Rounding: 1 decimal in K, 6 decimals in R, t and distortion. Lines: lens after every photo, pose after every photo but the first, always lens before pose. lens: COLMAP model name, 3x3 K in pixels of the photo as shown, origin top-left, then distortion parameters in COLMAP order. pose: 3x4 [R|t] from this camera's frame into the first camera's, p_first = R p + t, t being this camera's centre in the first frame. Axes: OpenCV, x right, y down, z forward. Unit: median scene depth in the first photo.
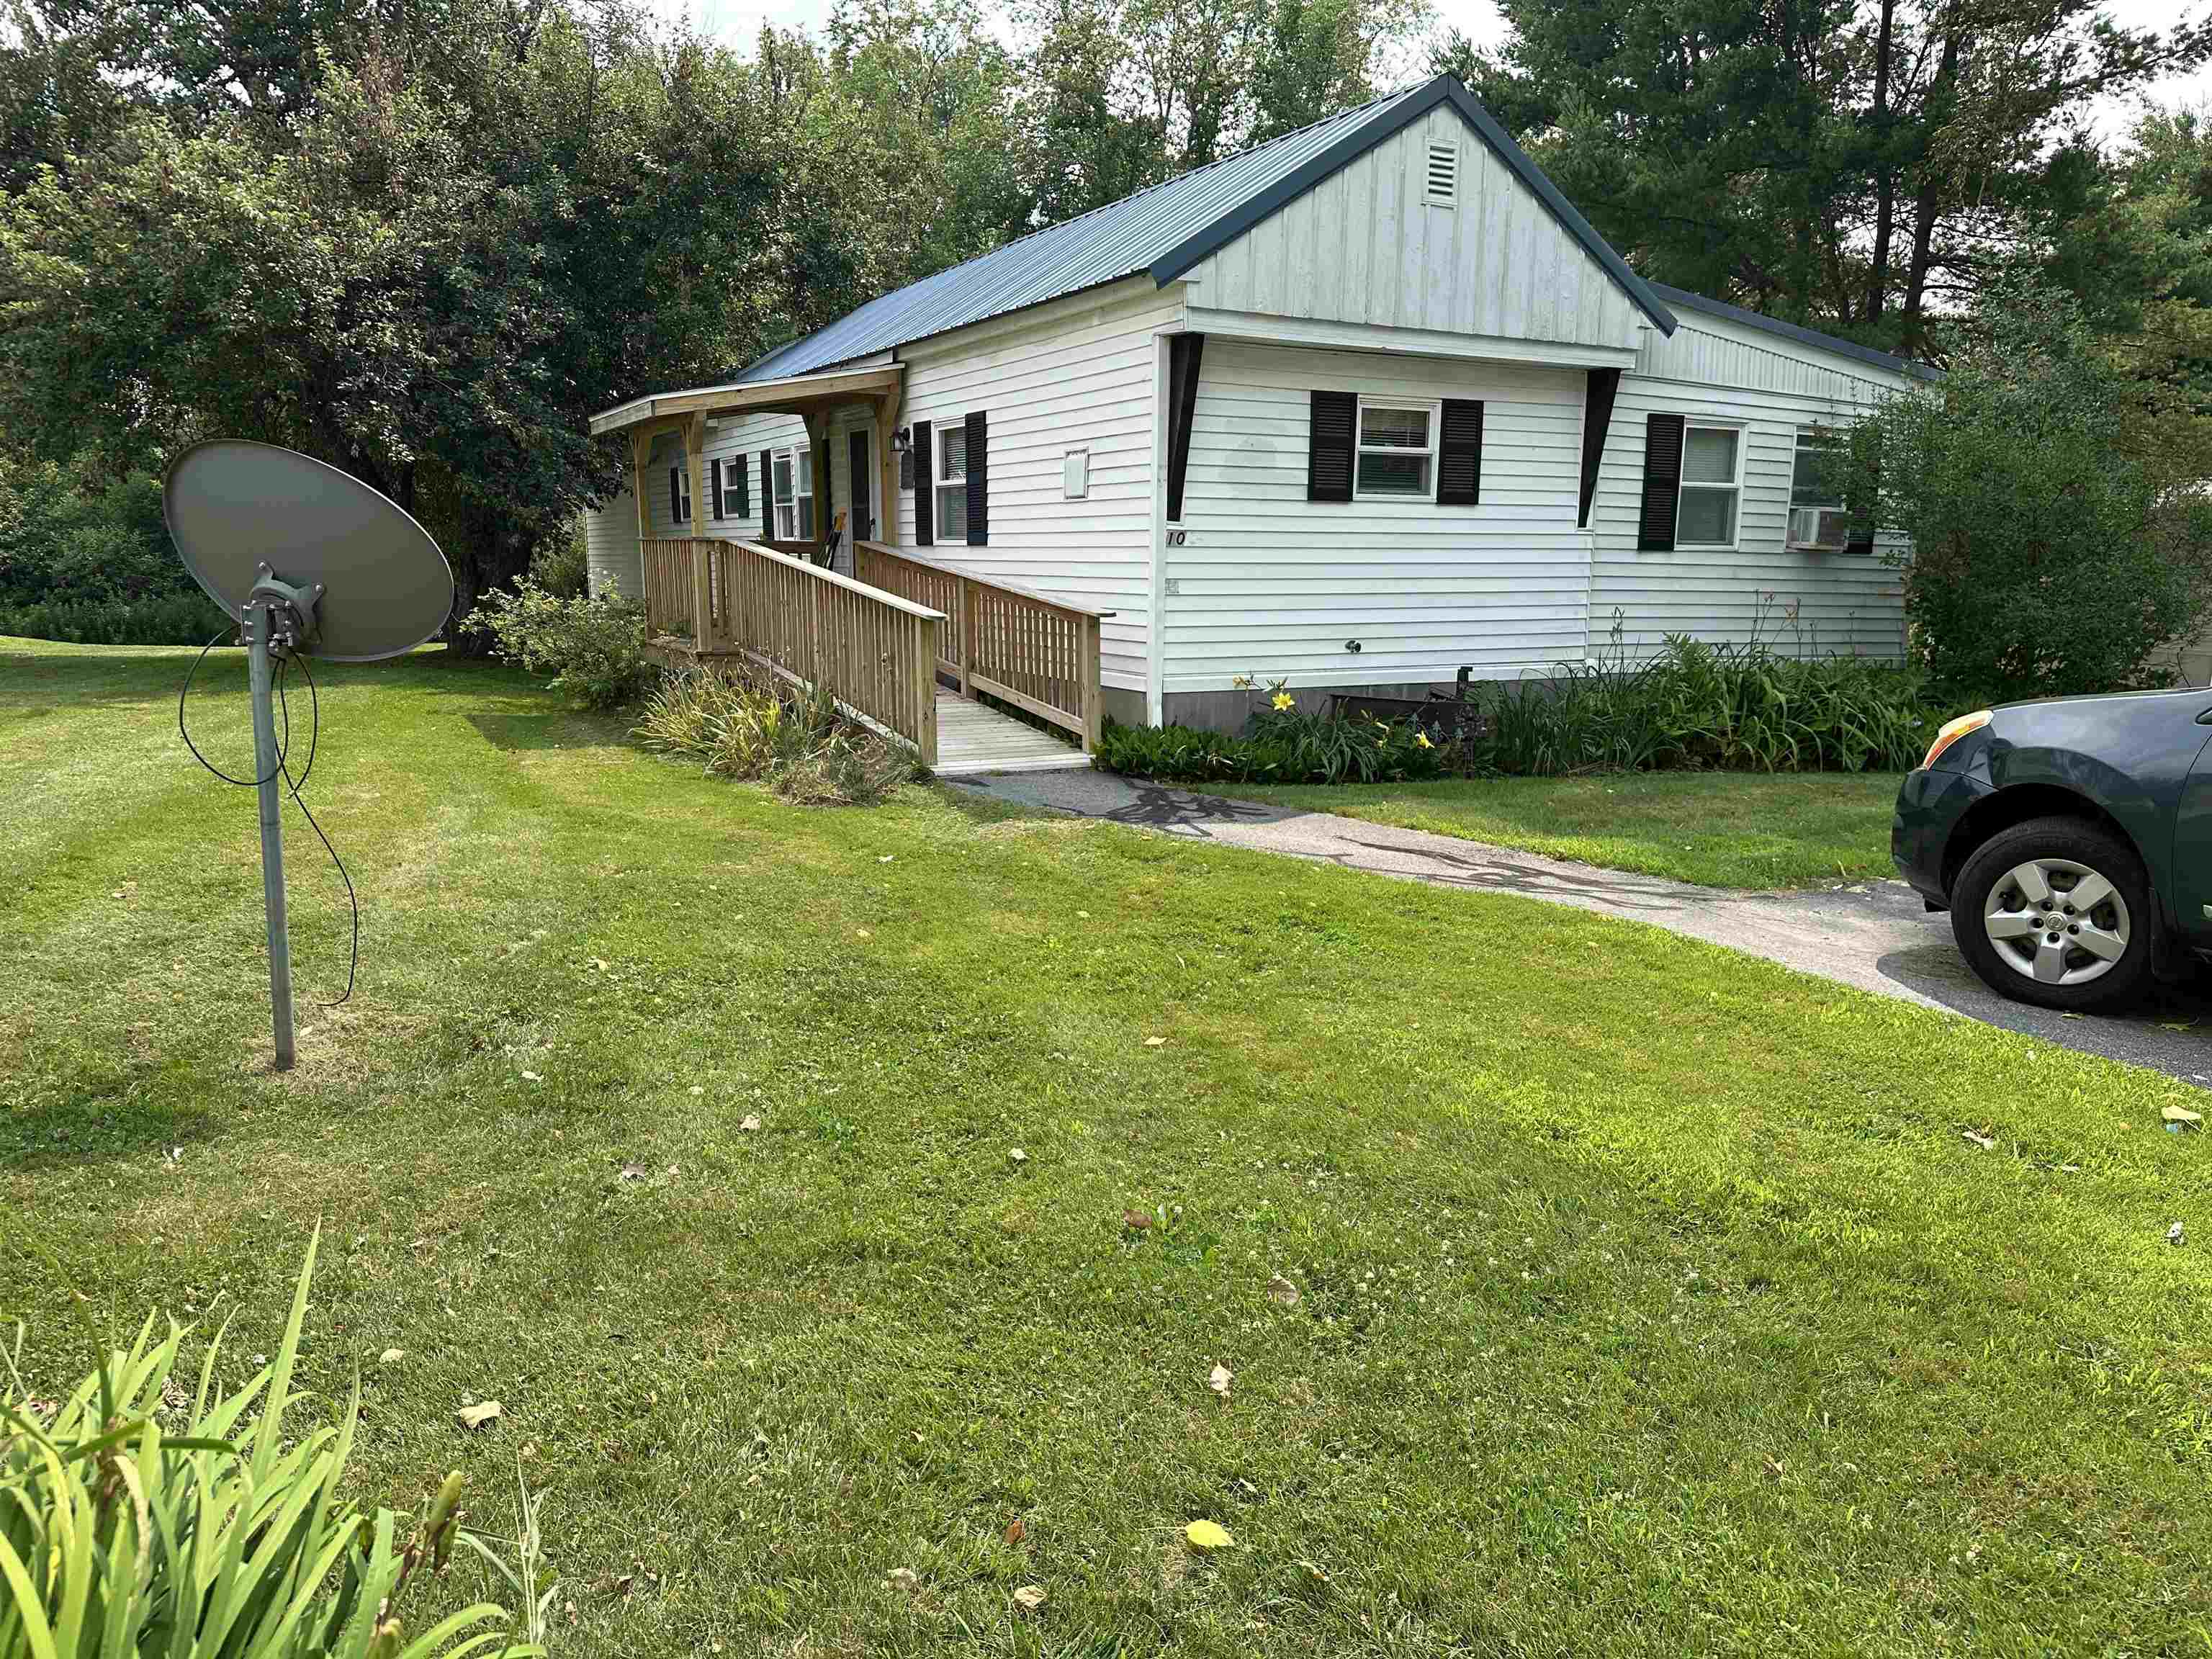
lens RADIAL K [[1567.0, 0, 1106.0], [0, 1567.0, 829.5], [0, 0, 1]] dist [0.179957, -0.346835]
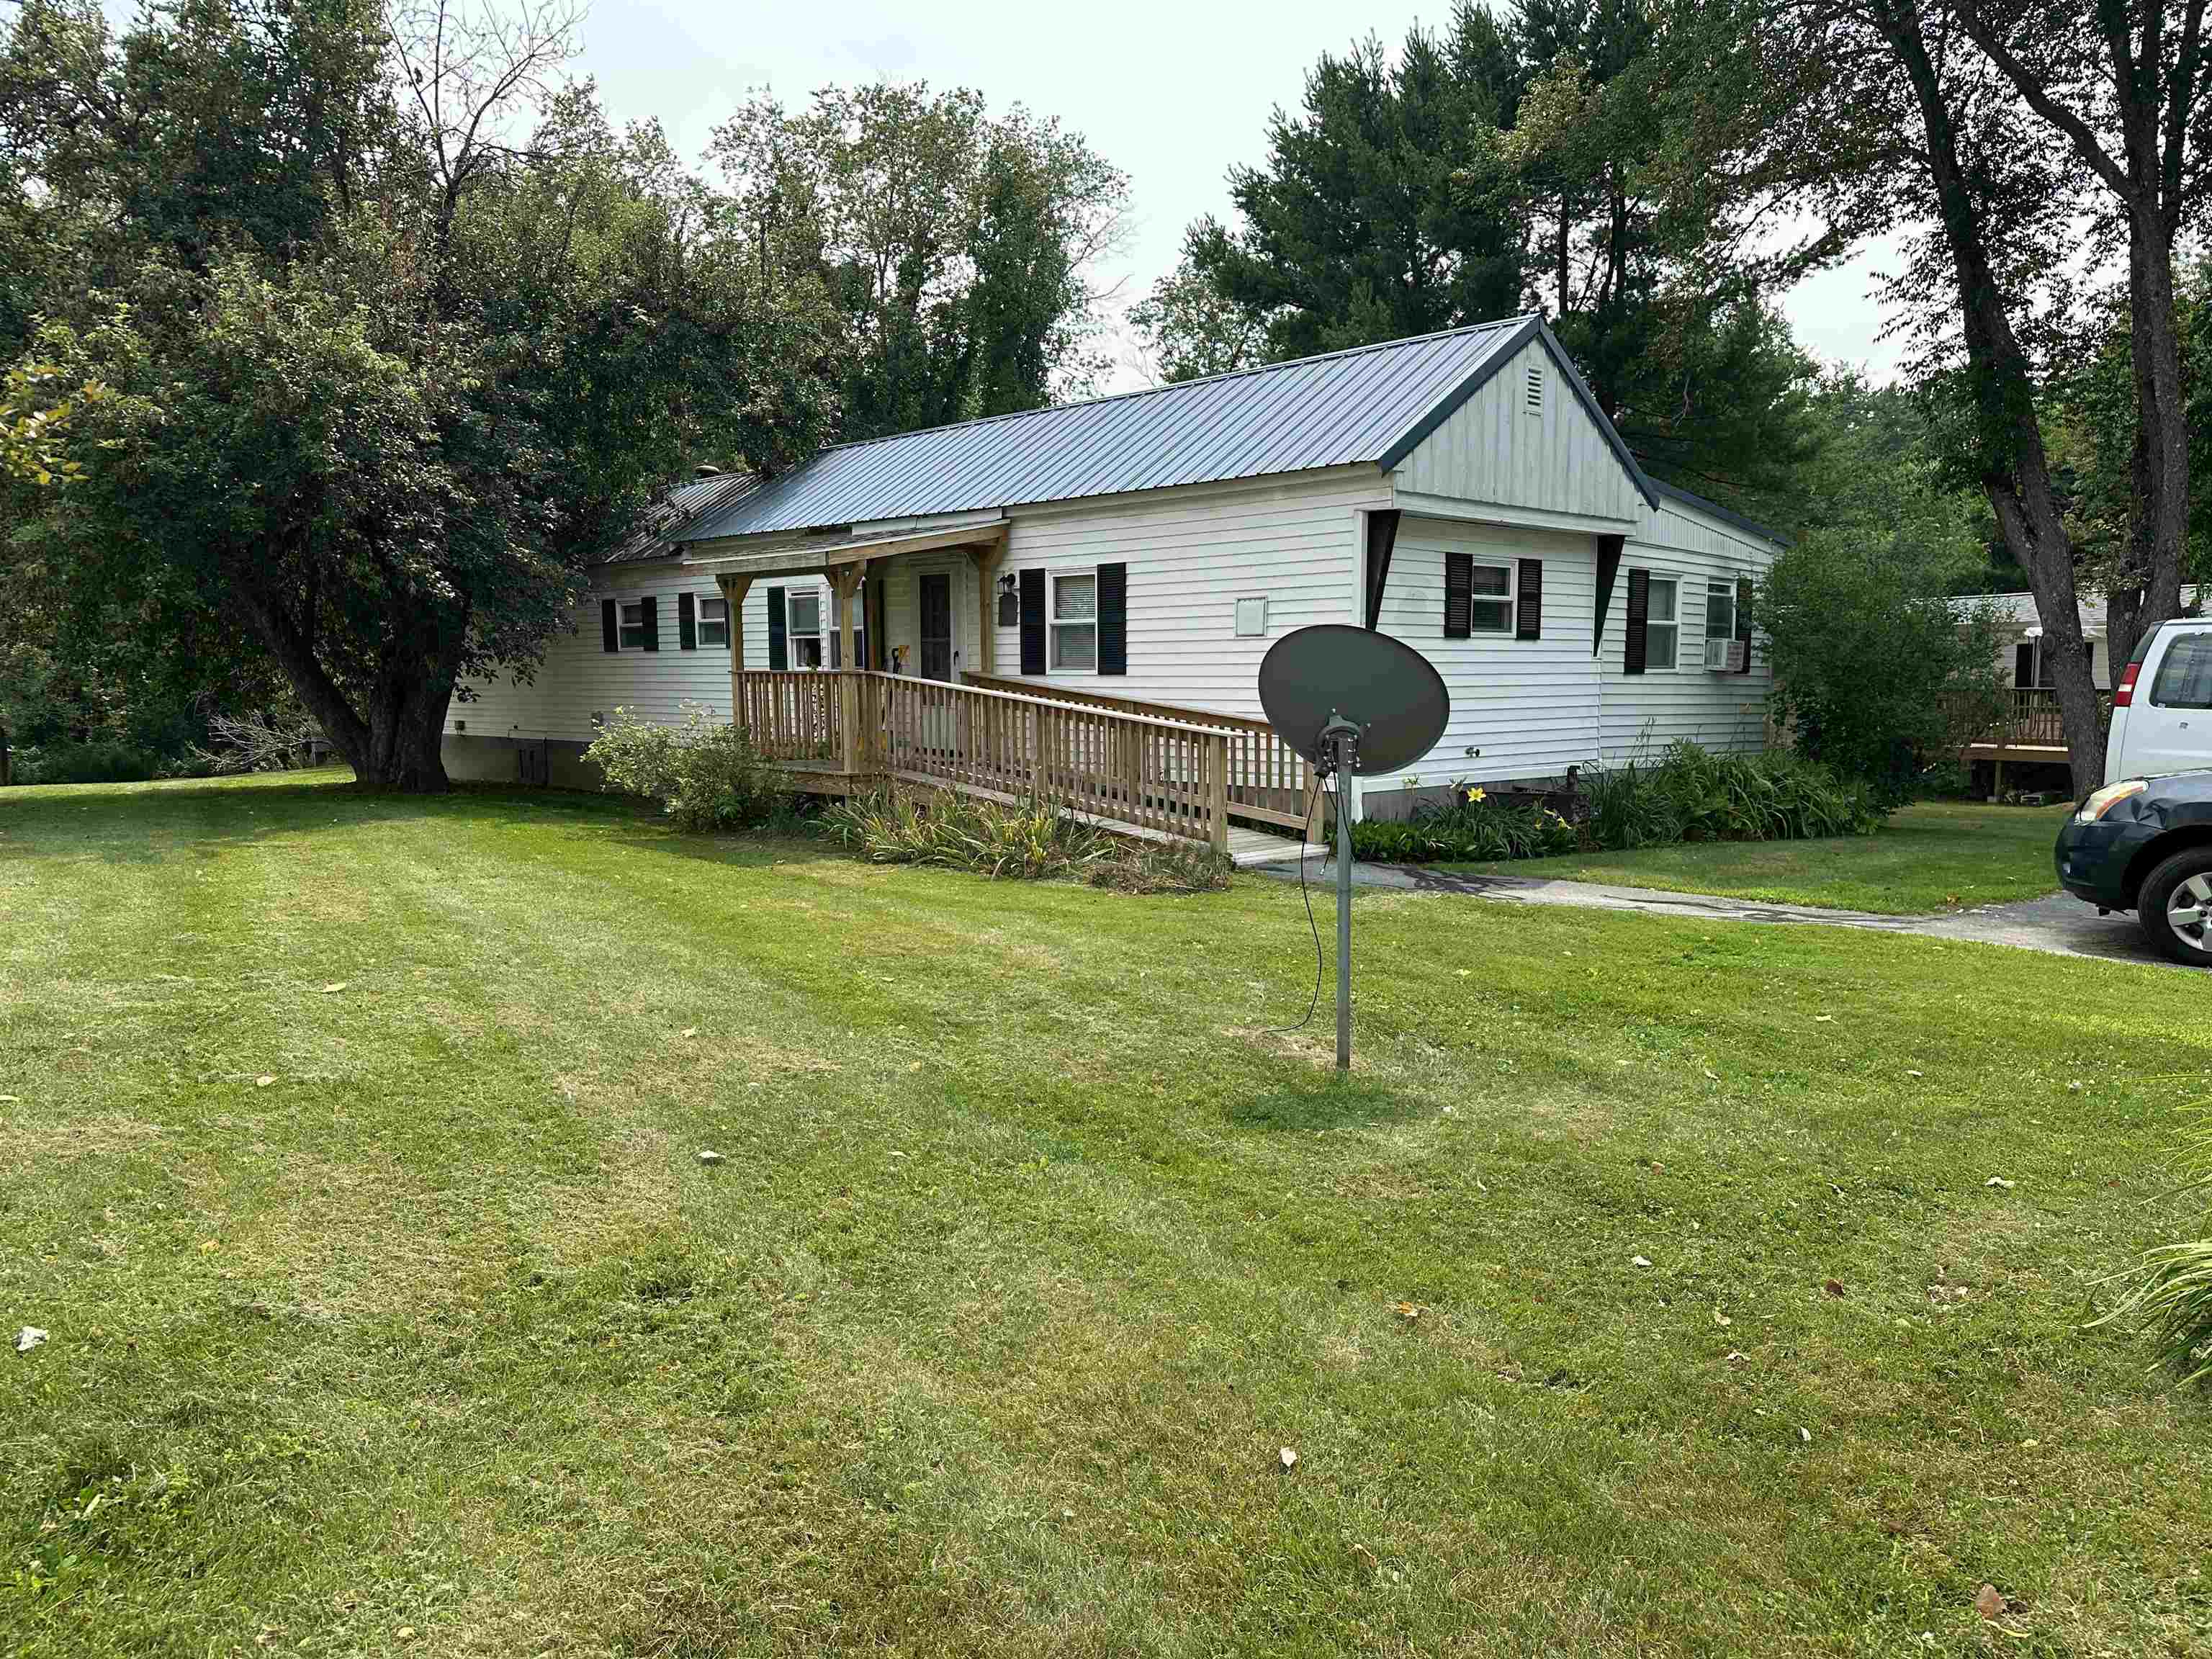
lens RADIAL K [[1567.0, 0, 1106.0], [0, 1567.0, 829.5], [0, 0, 1]] dist [0.179957, -0.346835]
pose [[0.962466, -0.037728, 0.268766, -0.429042], [0.056181, 0.996537, -0.061297, 0.004619], [-0.265522, 0.074096, 0.961253, -0.110325]]
